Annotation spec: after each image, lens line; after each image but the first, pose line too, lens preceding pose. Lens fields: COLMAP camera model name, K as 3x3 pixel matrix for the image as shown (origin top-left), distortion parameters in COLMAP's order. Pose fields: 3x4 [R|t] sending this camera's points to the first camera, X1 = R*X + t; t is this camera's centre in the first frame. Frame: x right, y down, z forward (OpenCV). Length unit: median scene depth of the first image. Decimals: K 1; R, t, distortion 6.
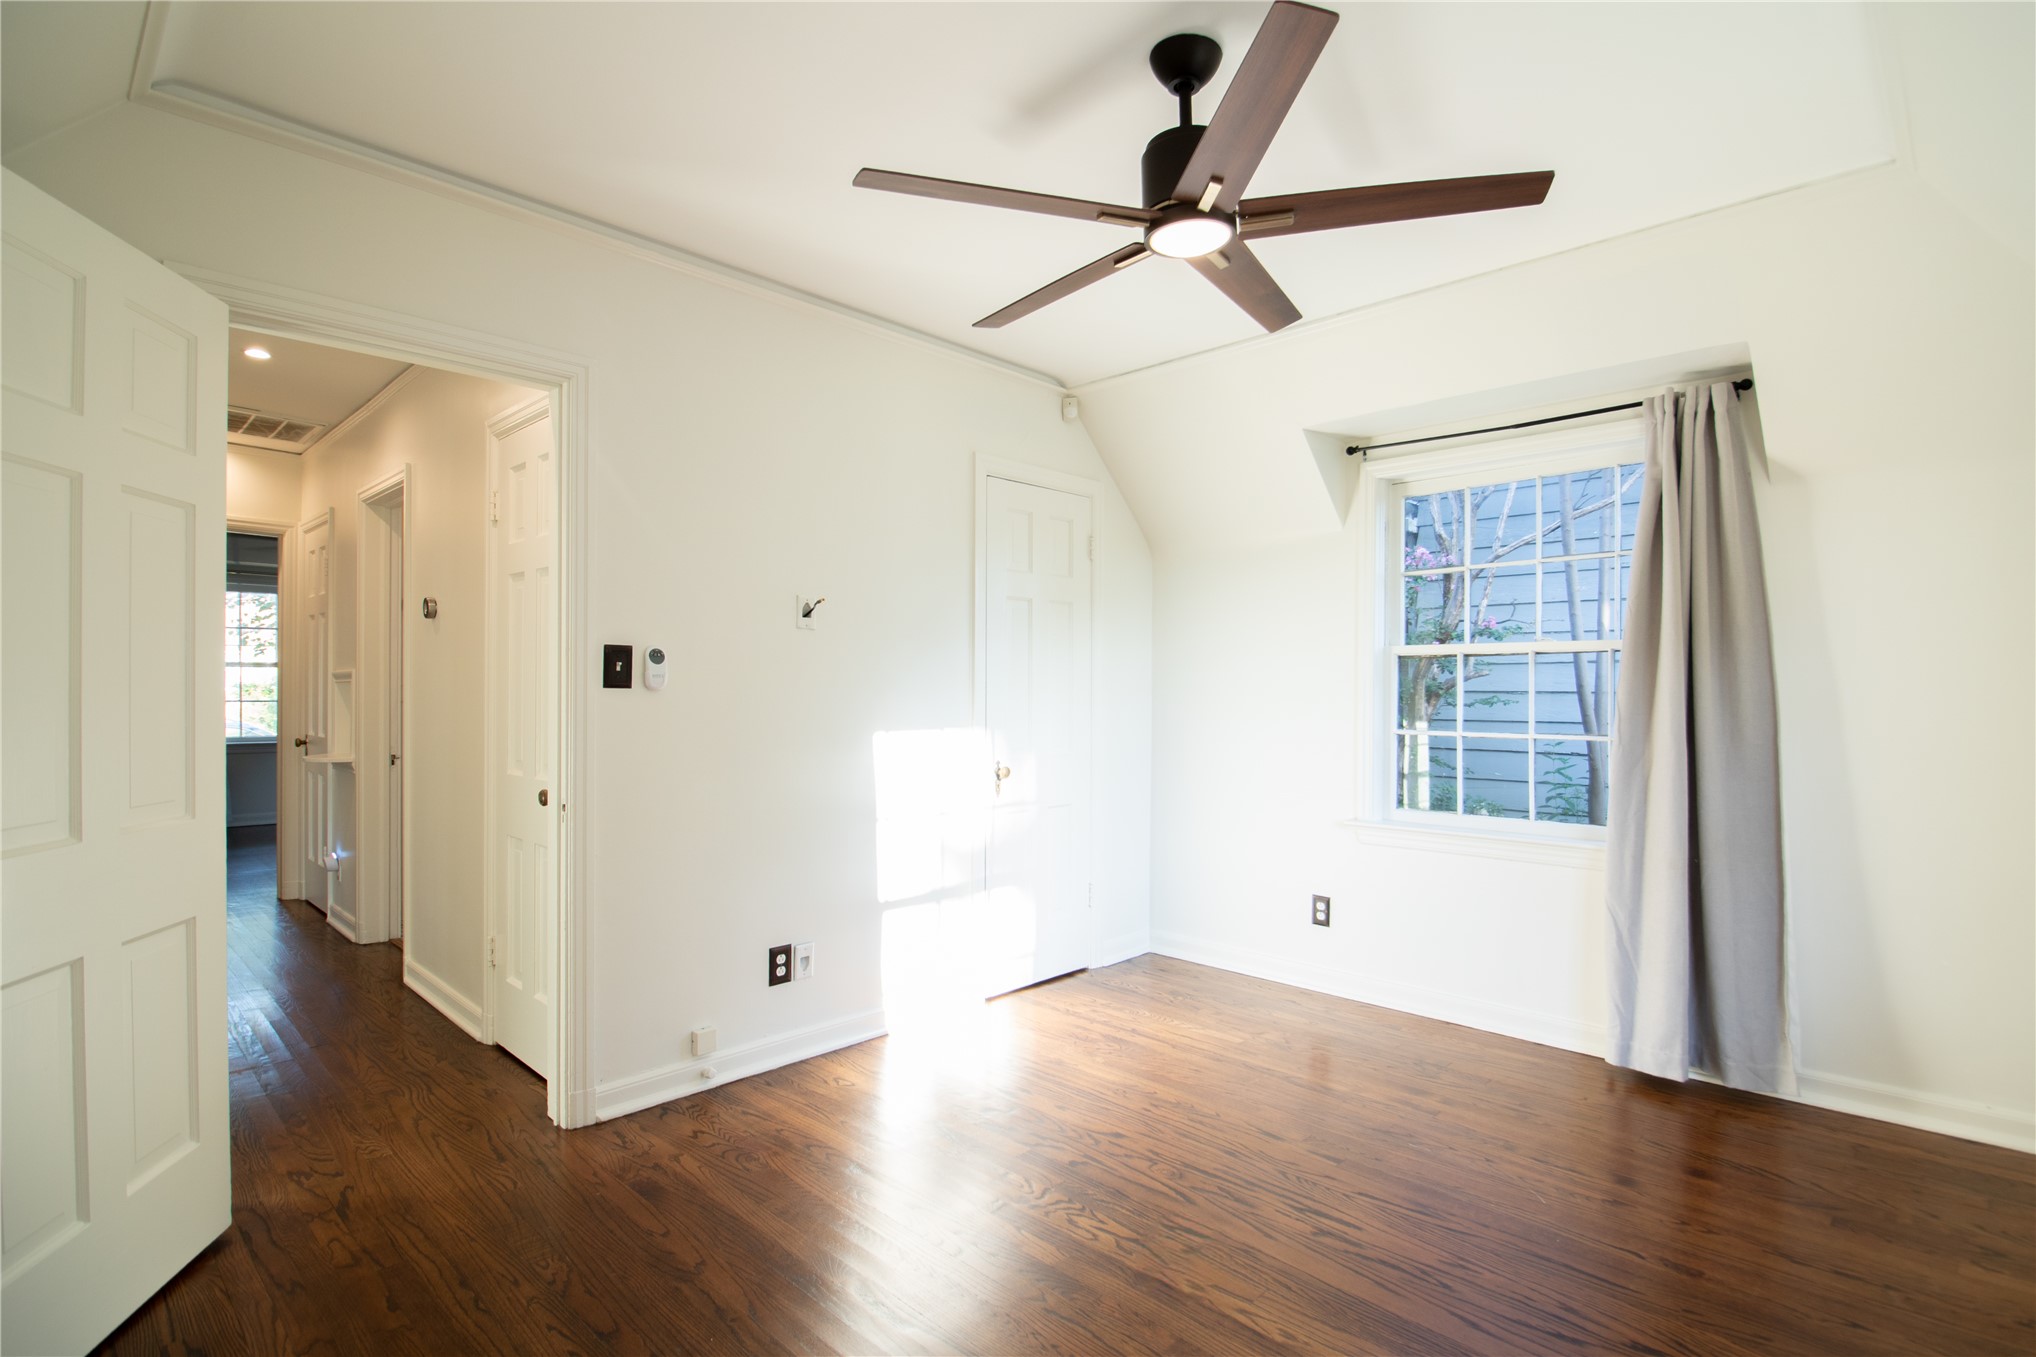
lens RADIAL K [[1037.0, 0, 1048.2], [0, 1037.0, 682.8], [0, 0, 1]] dist [0.001354, -0.015506]
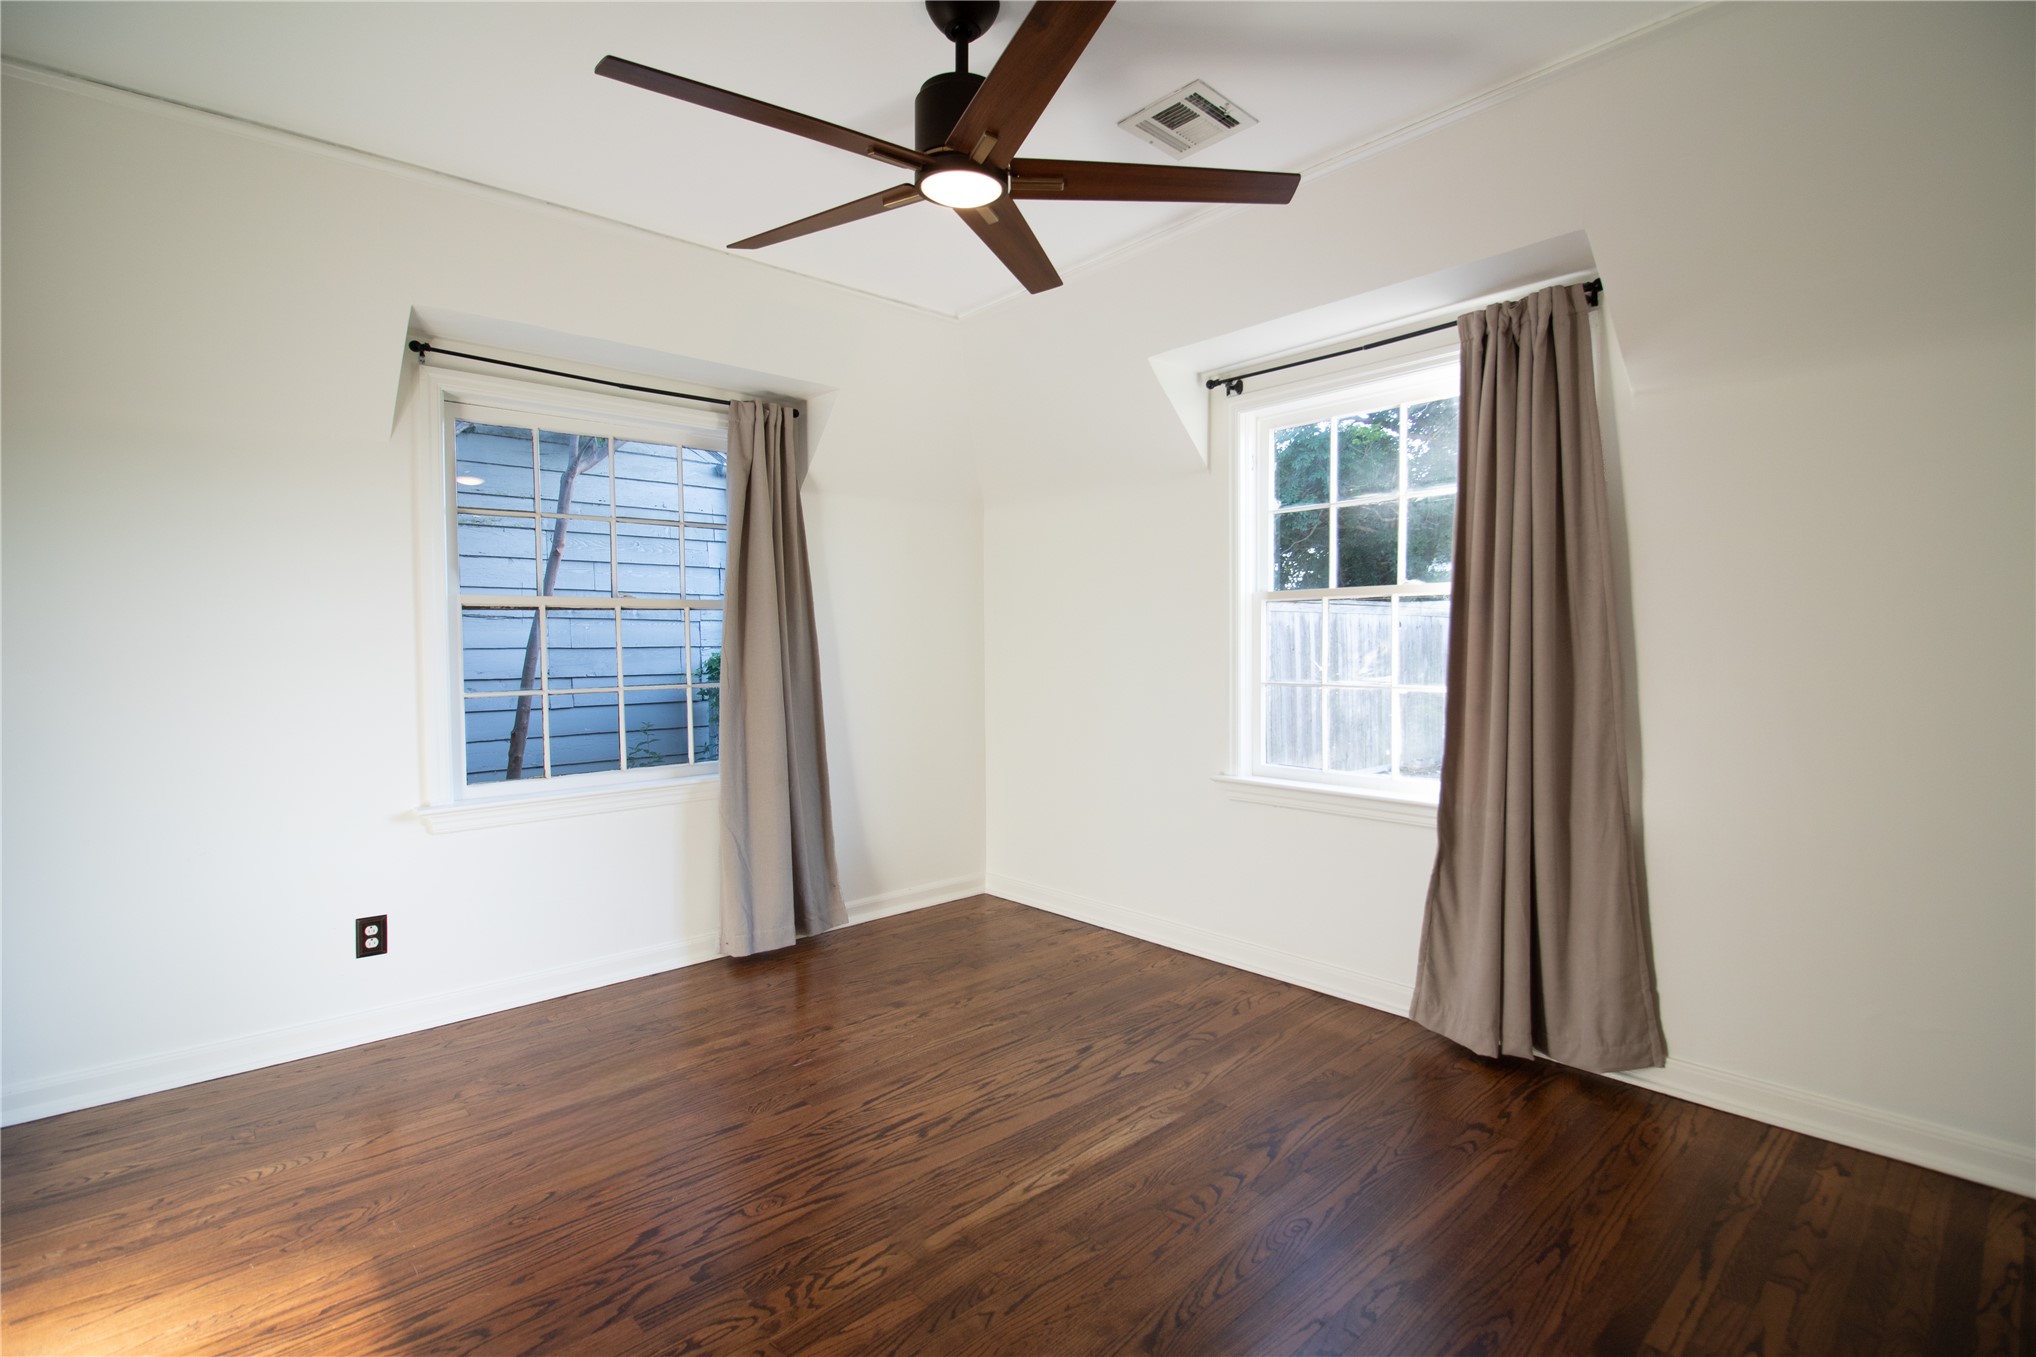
lens RADIAL K [[908.9, 0, 1118.8], [0, 908.9, 664.3], [0, 0, 1]] dist [0.000337, -0.011834]
pose [[0.007885, -0.026559, 0.999616, -0.493549], [0.004090, 0.999640, 0.026528, 0.005494], [-0.999961, 0.003880, 0.007991, 0.559473]]
